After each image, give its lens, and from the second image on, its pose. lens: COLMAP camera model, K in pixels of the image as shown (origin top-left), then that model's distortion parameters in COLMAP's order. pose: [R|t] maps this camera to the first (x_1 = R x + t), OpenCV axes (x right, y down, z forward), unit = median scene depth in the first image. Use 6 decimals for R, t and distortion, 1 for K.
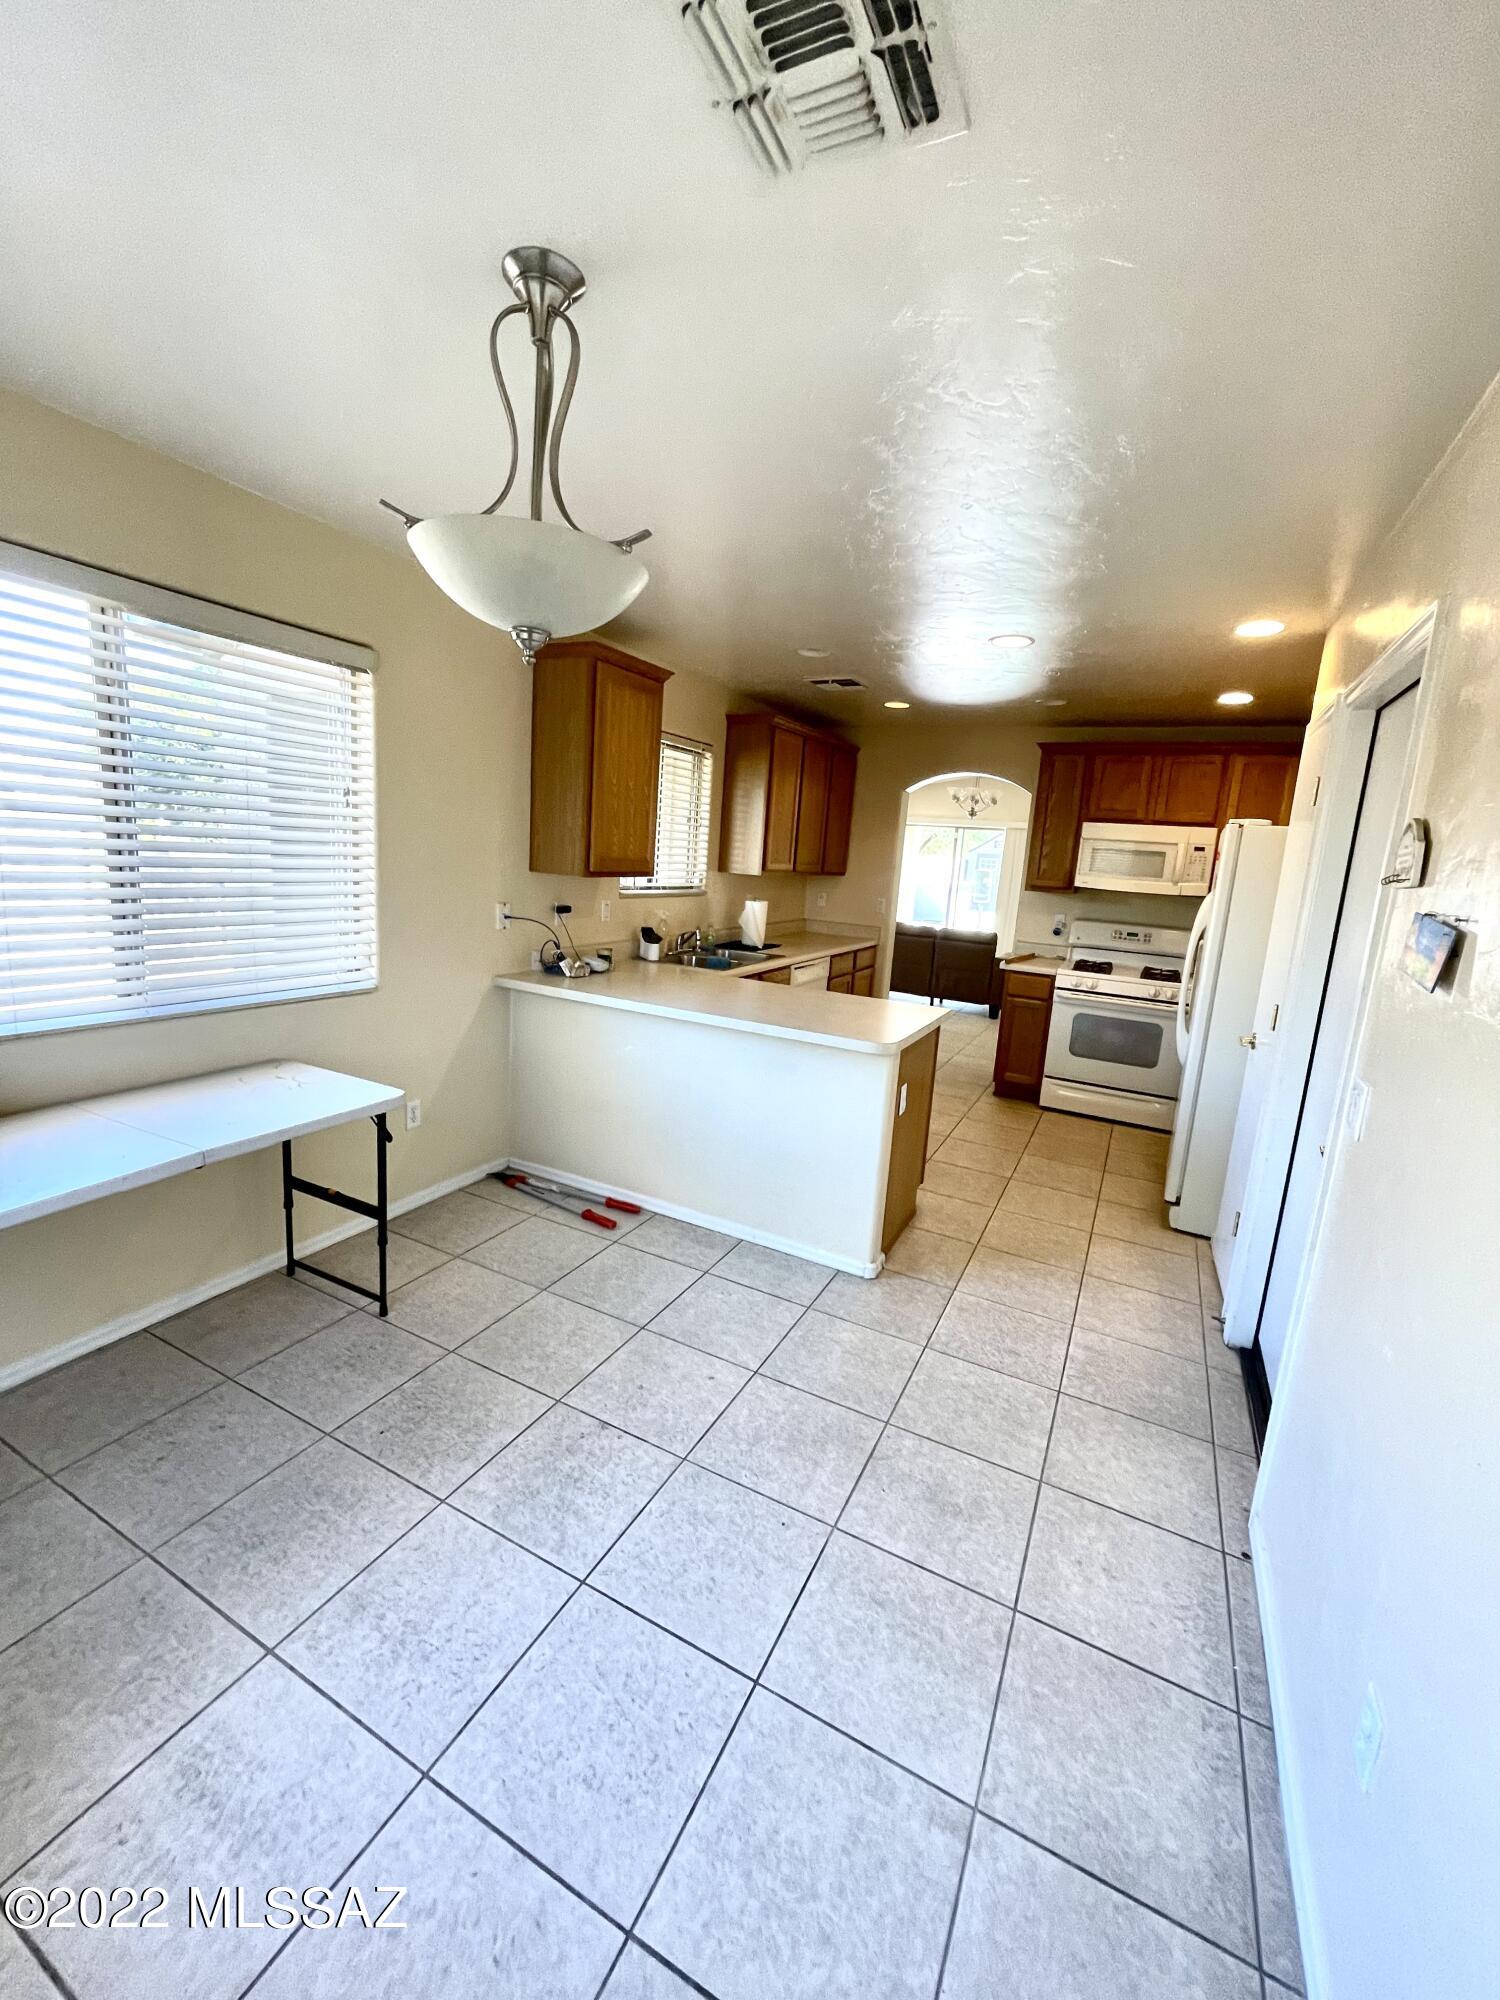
lens RADIAL K [[808.5, 0, 751.9], [0, 808.5, 1001.5], [0, 0, 1]] dist [-0.004425, 0.001285]
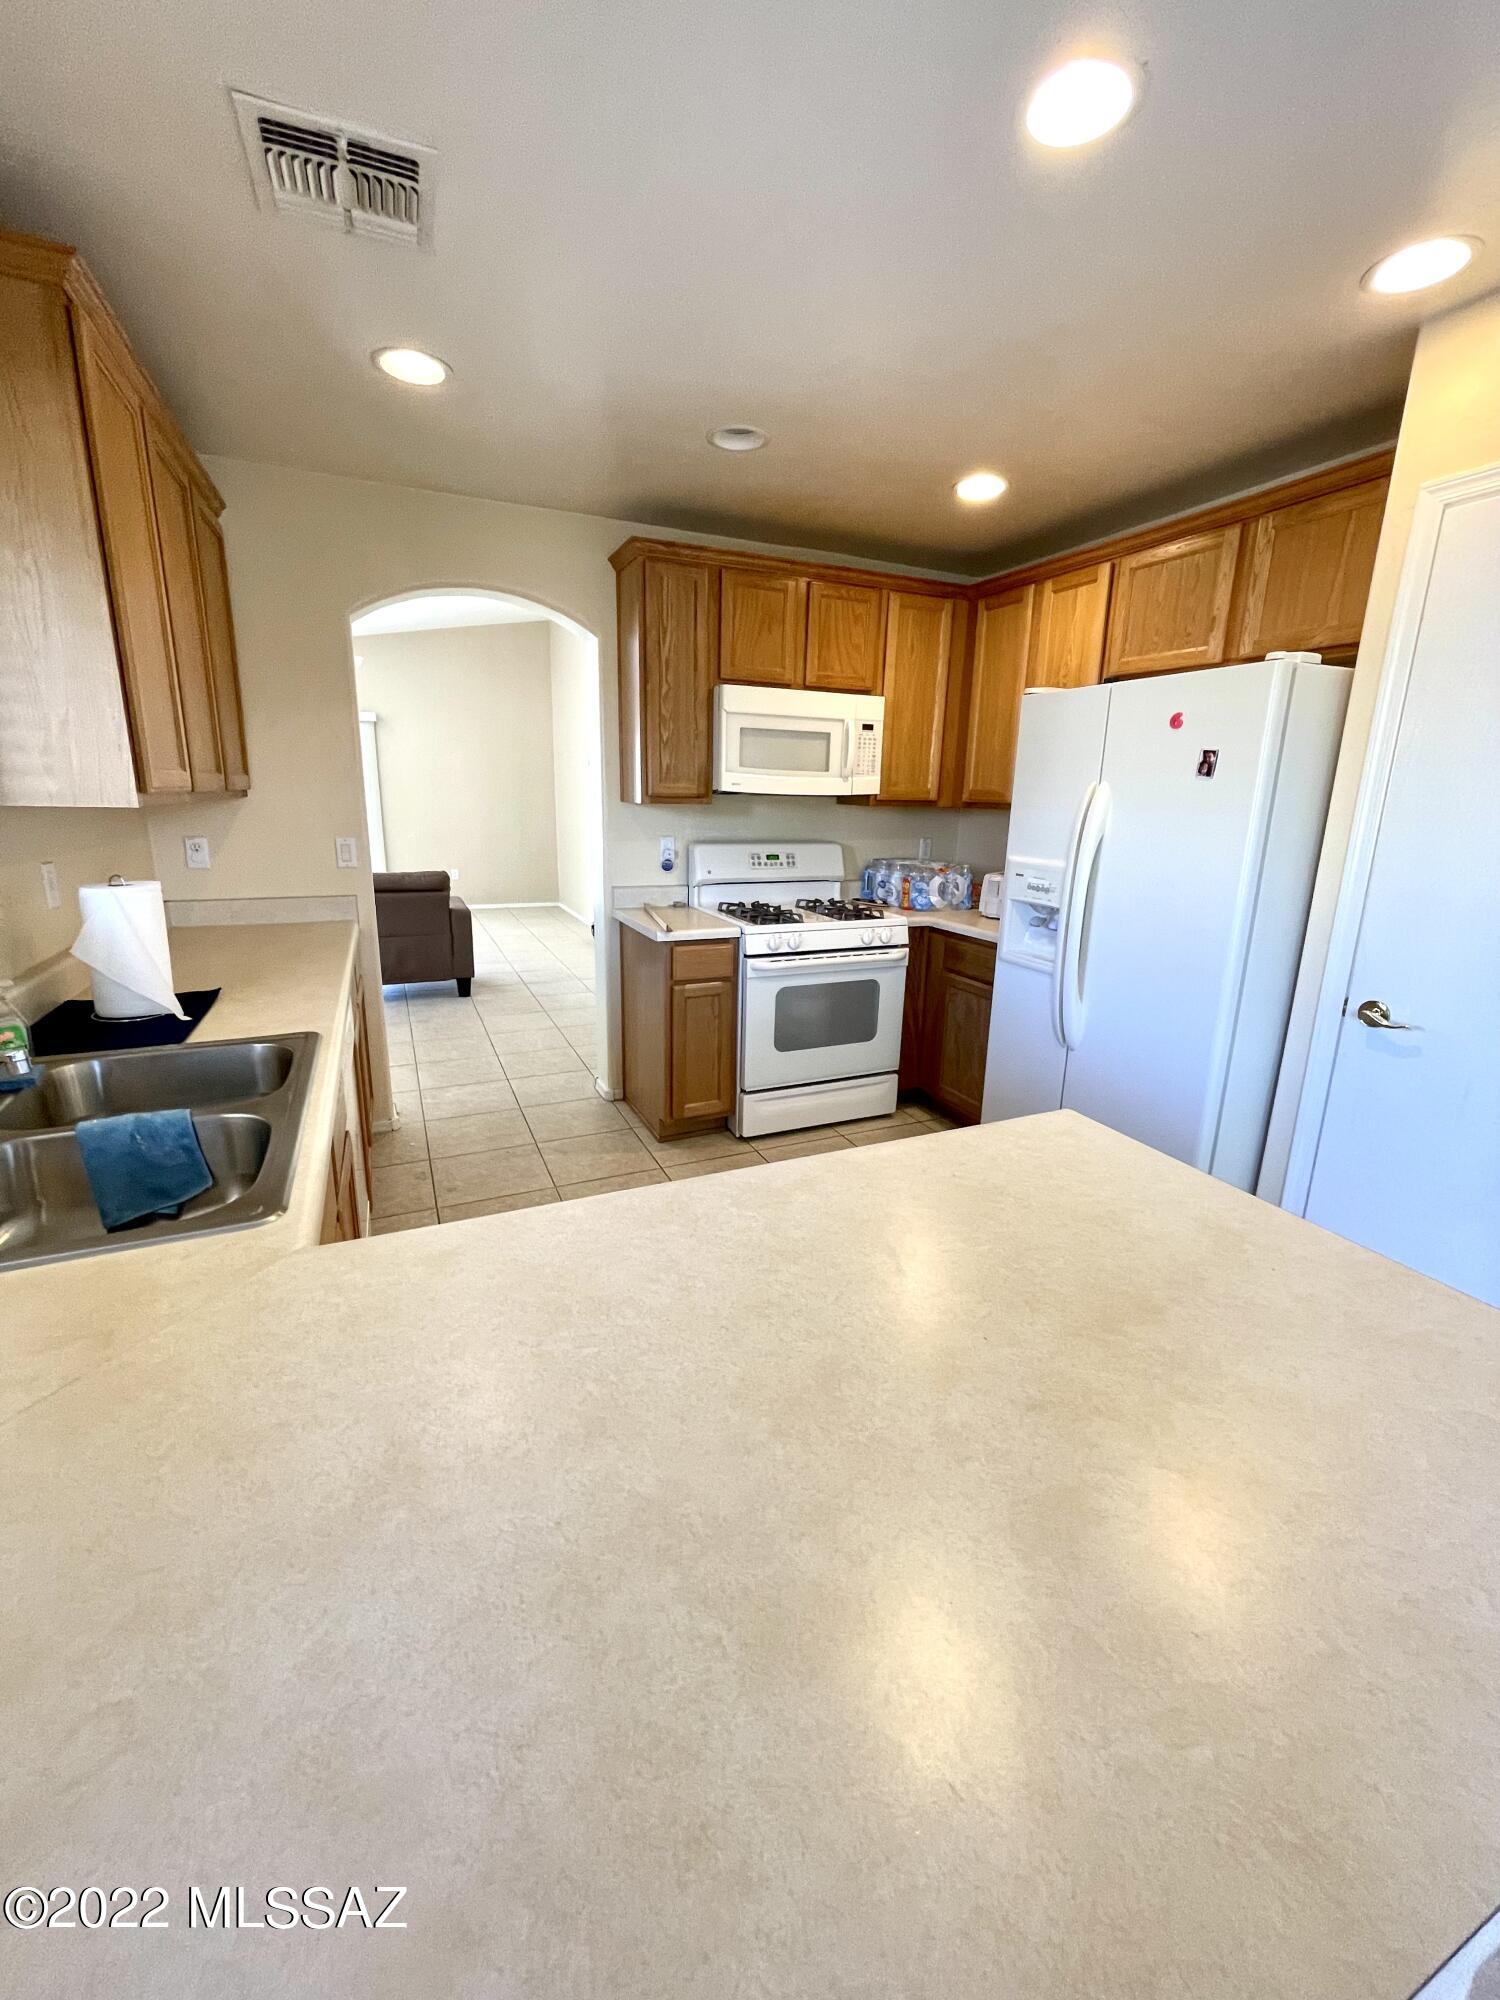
lens RADIAL K [[808.5, 0, 746.4], [0, 808.5, 1003.3], [0, 0, 1]] dist [-0.004425, 0.001285]
pose [[0.632192, -0.248127, 0.734007, -0.094538], [0.163535, 0.968725, 0.186622, -0.099203], [-0.757357, 0.002054, 0.652998, 0.588366]]
